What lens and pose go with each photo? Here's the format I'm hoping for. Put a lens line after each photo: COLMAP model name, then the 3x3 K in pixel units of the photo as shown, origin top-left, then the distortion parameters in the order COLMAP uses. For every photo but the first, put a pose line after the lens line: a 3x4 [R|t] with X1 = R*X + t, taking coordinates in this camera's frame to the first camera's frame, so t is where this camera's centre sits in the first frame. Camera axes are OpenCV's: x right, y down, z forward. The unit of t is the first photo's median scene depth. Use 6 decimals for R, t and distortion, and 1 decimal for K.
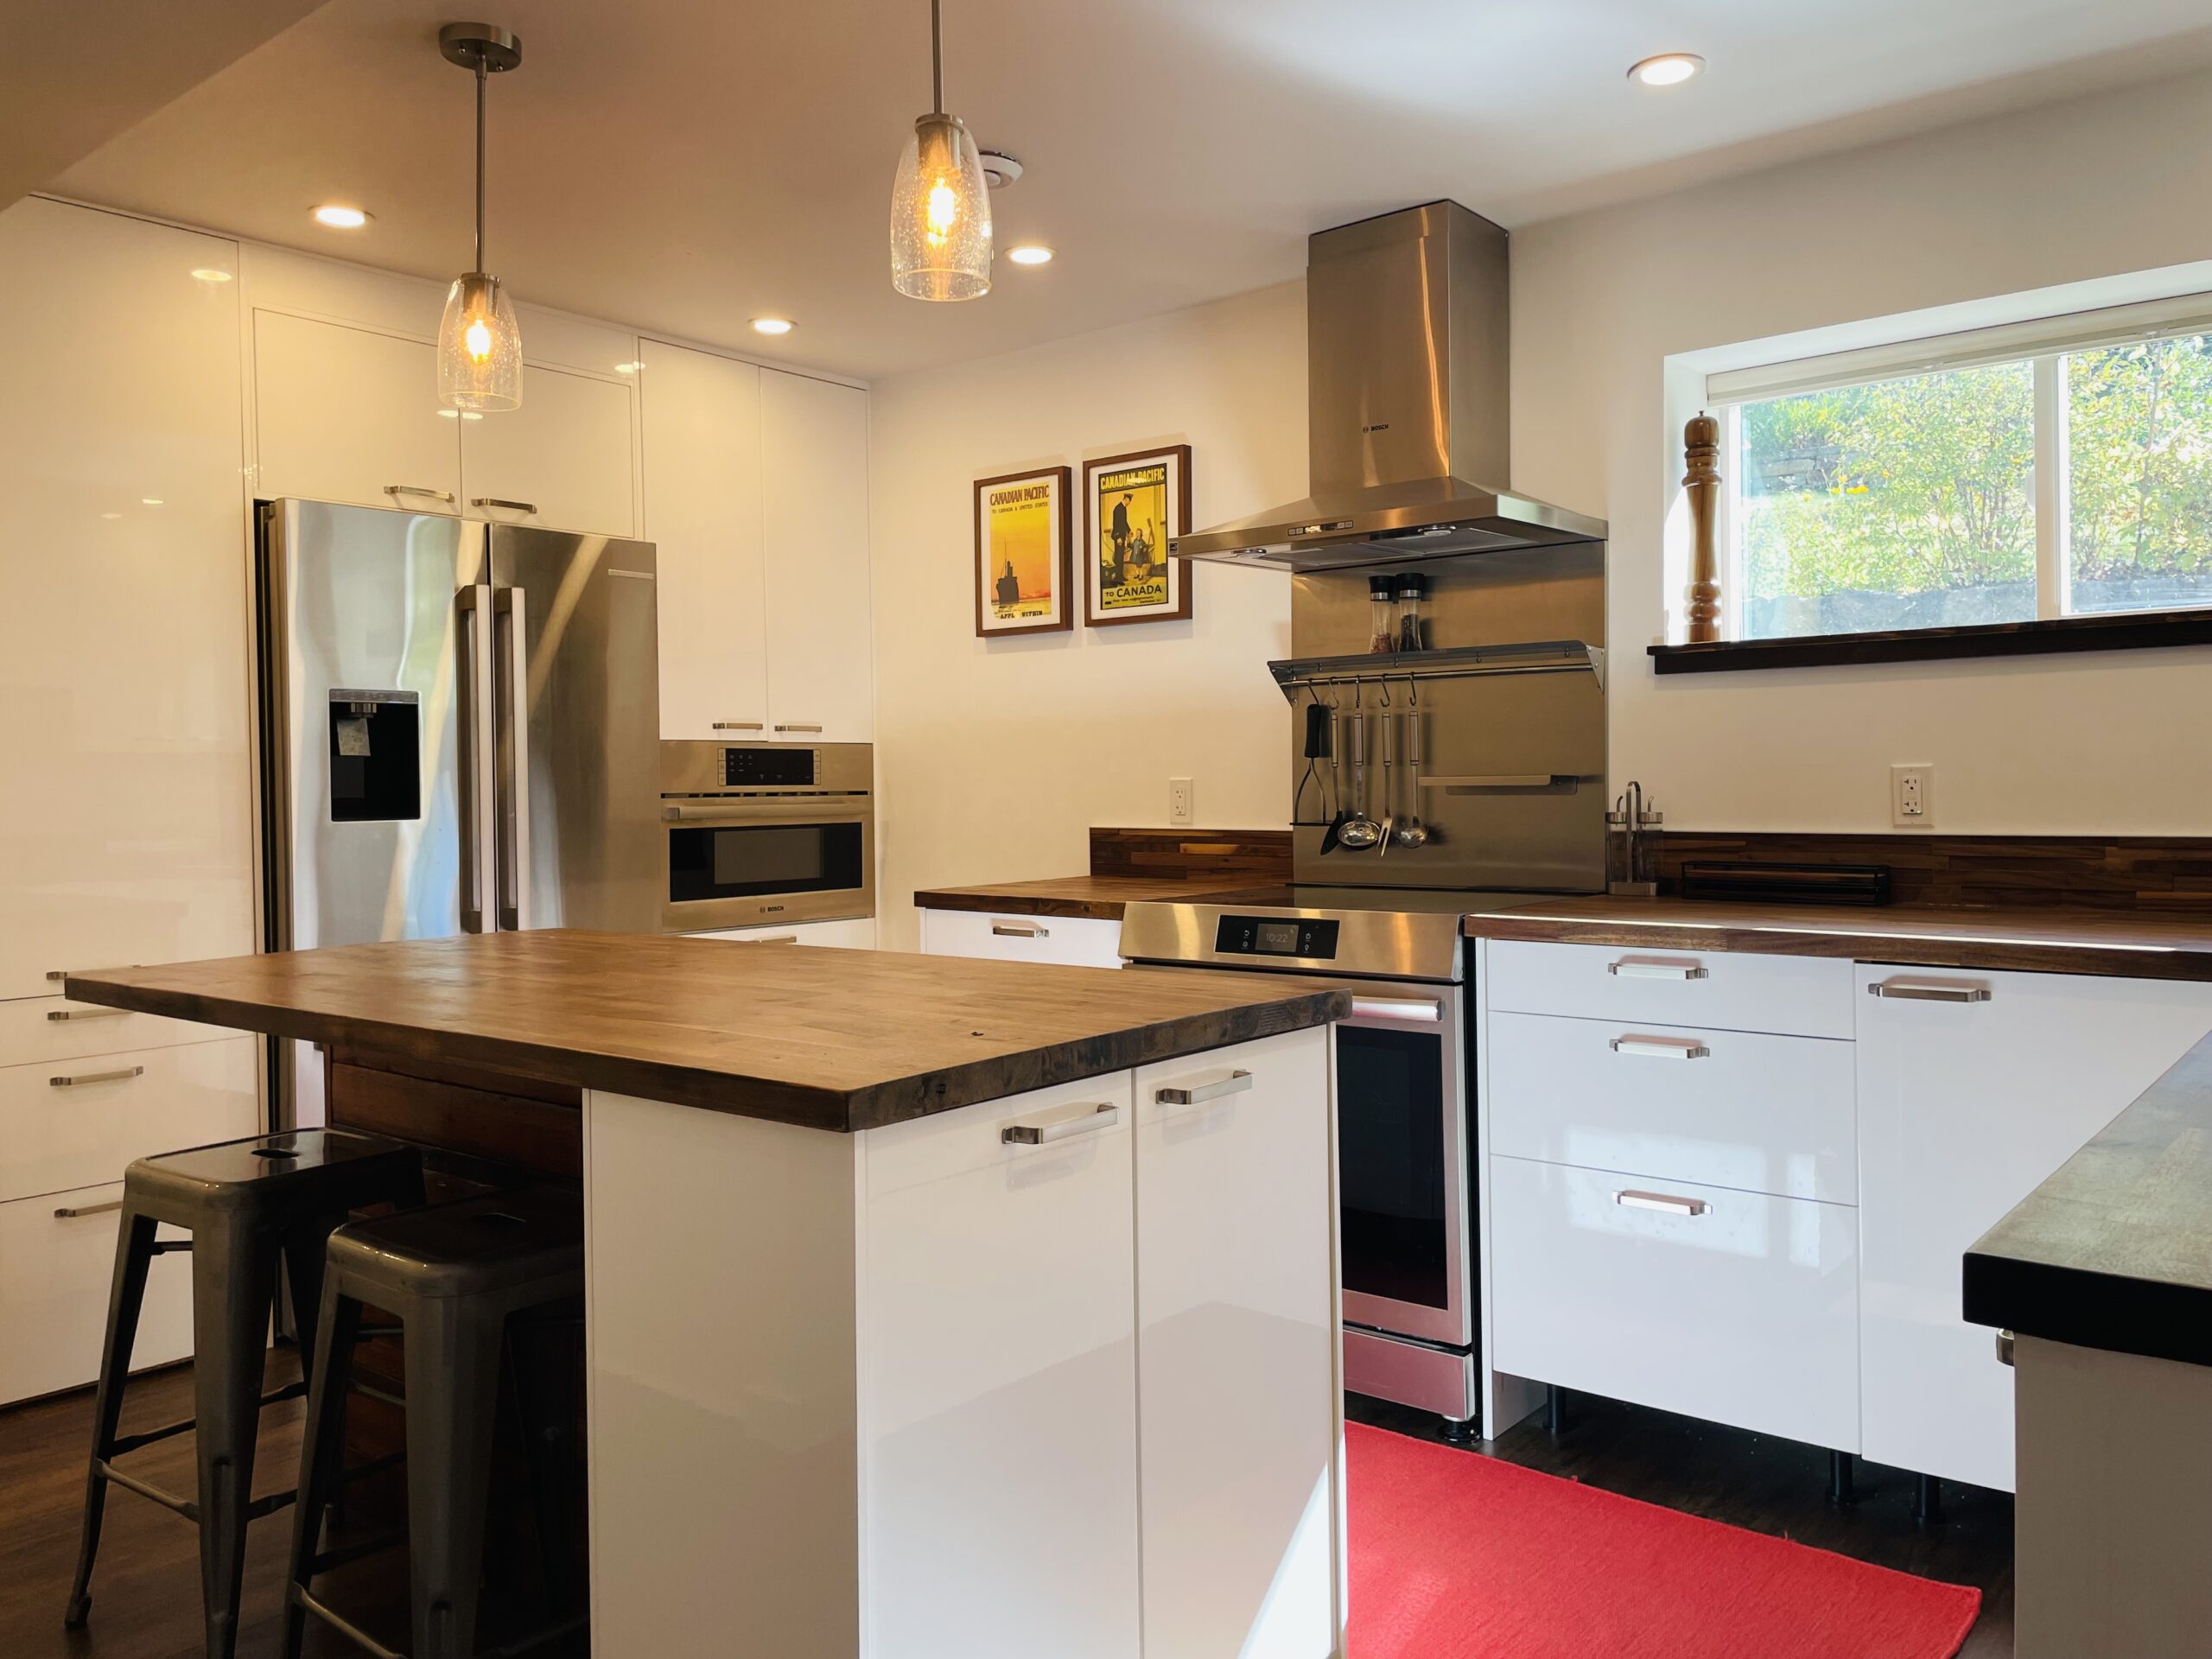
lens RADIAL K [[1691.2, 0, 1106.0], [0, 1691.2, 829.5], [0, 0, 1]] dist [0.055828, -0.085152]
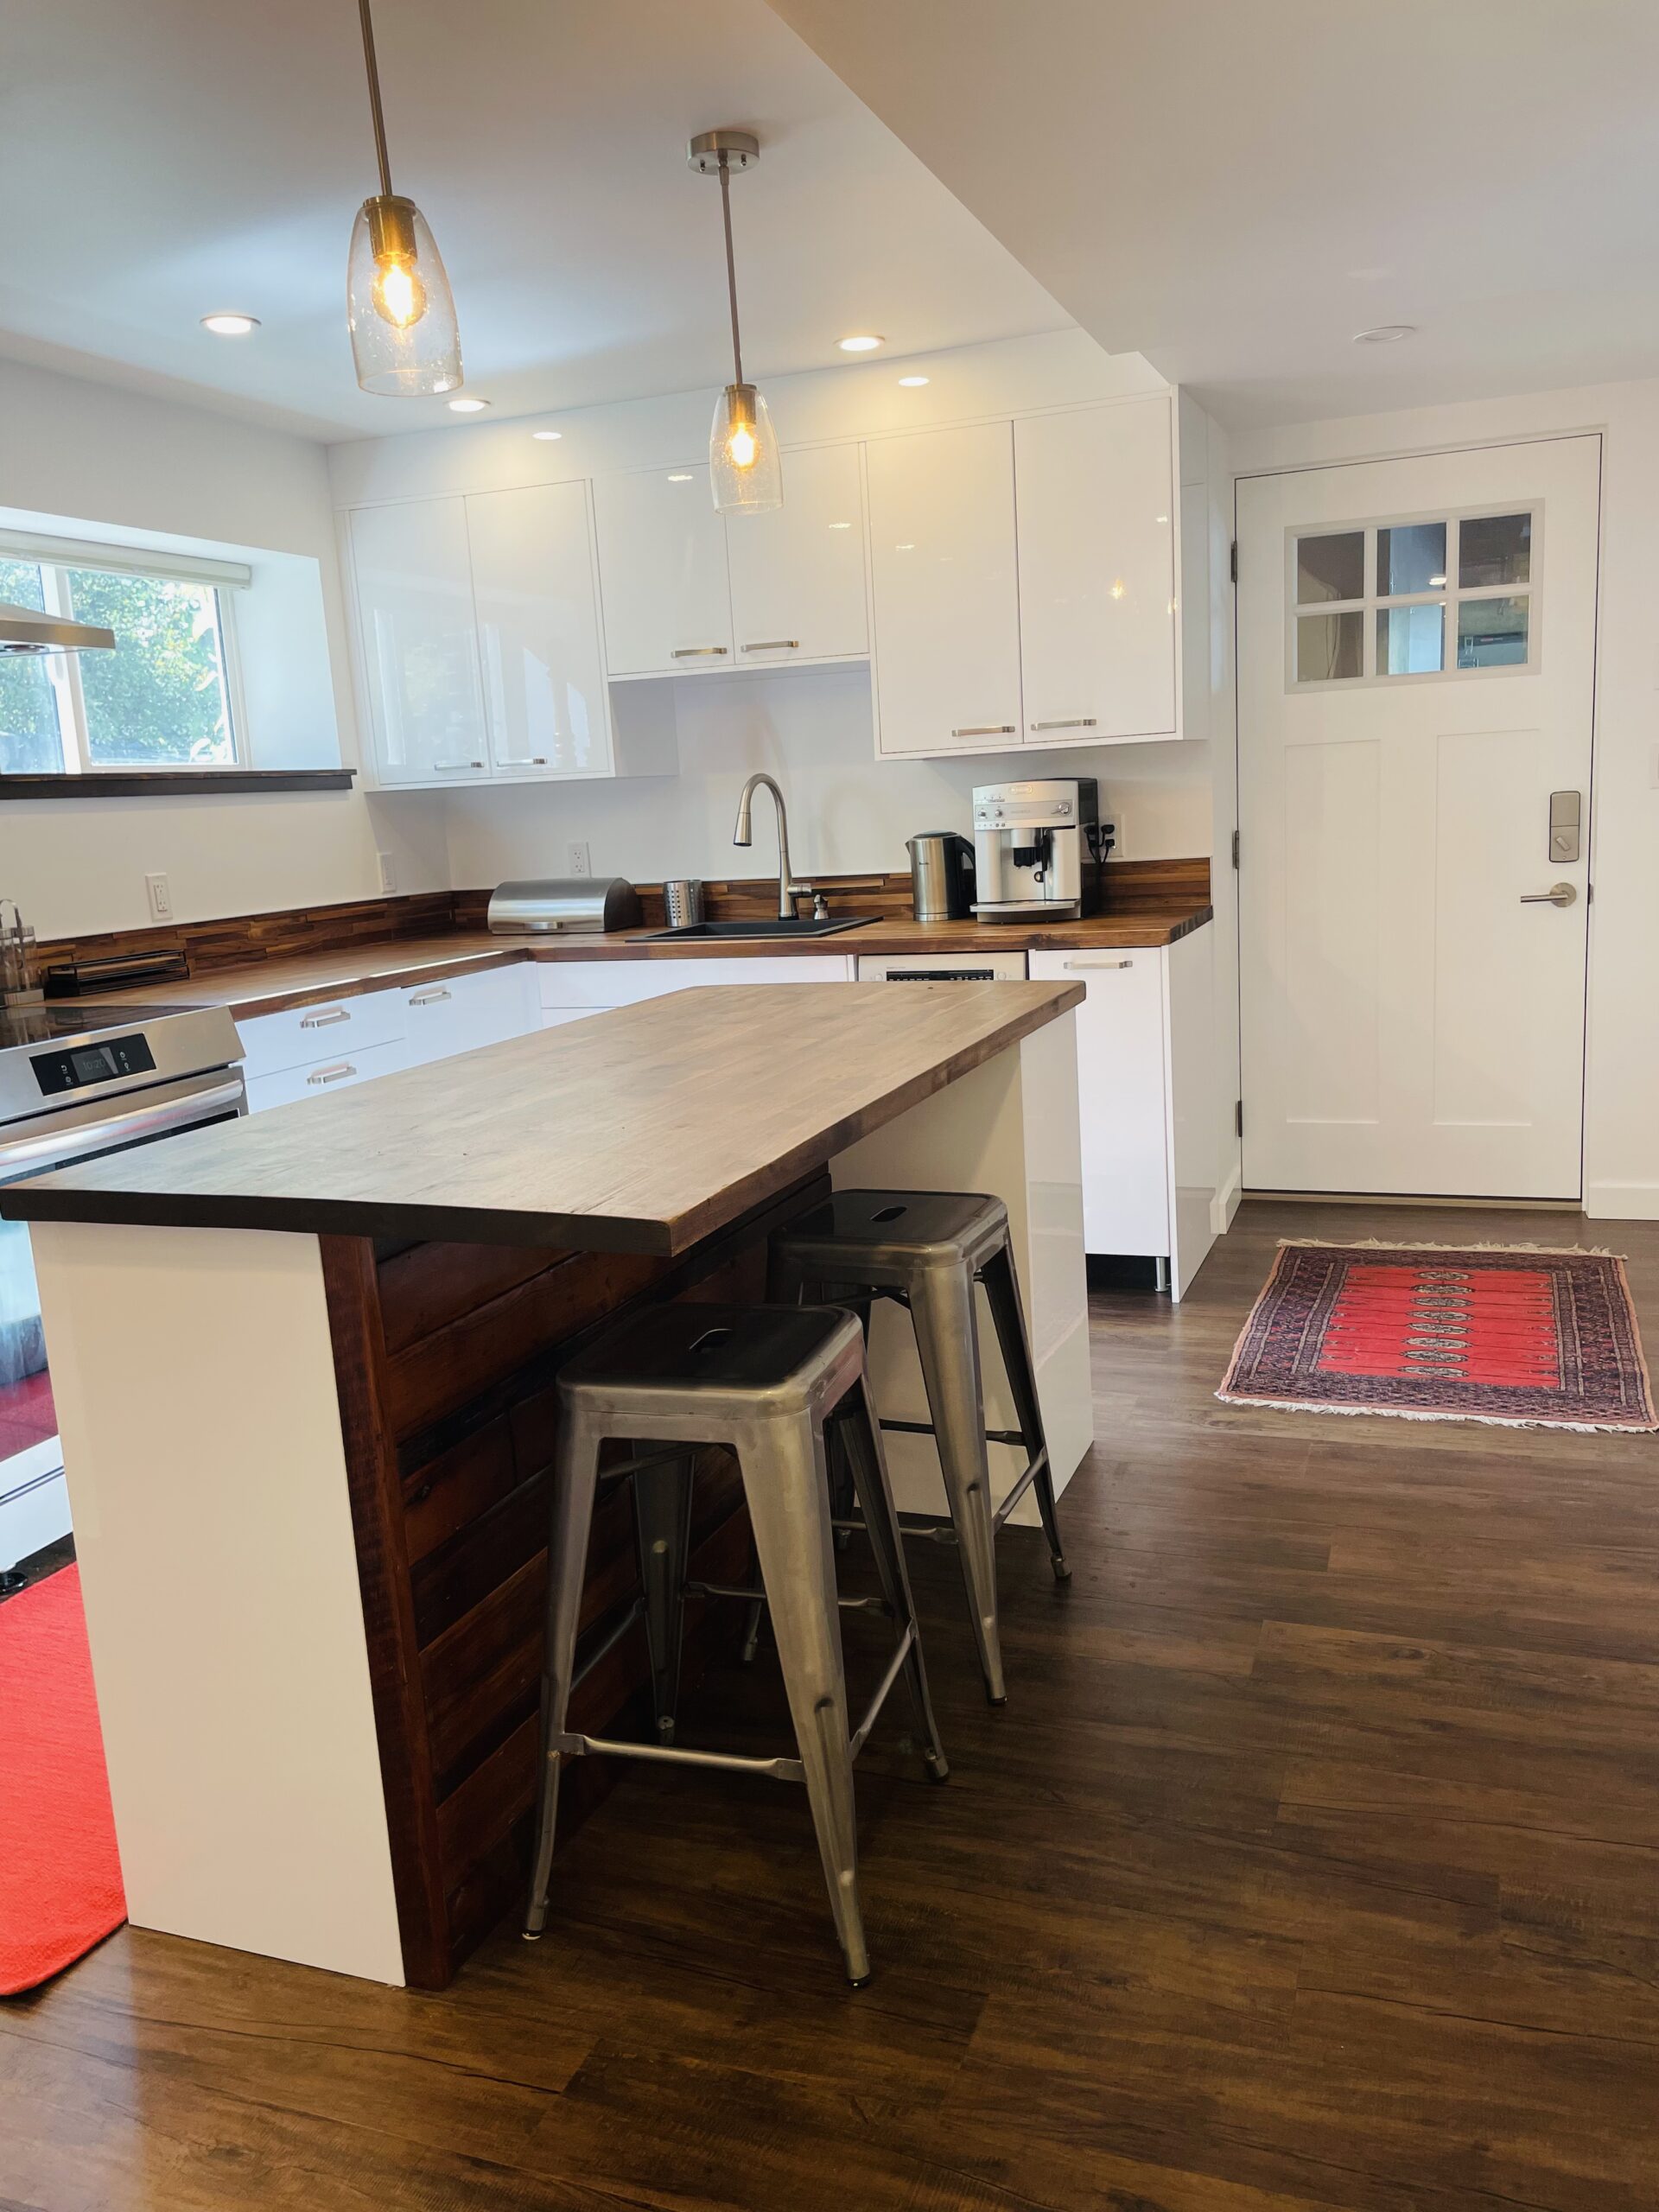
lens RADIAL K [[1691.2, 0, 829.5], [0, 1691.2, 1106.0], [0, 0, 1]] dist [0.055828, -0.085152]
pose [[-0.309268, -0.143464, 0.940091, -0.975776], [0.081085, 0.980977, 0.176378, -0.052283], [-0.947512, 0.130775, -0.291752, 0.911028]]
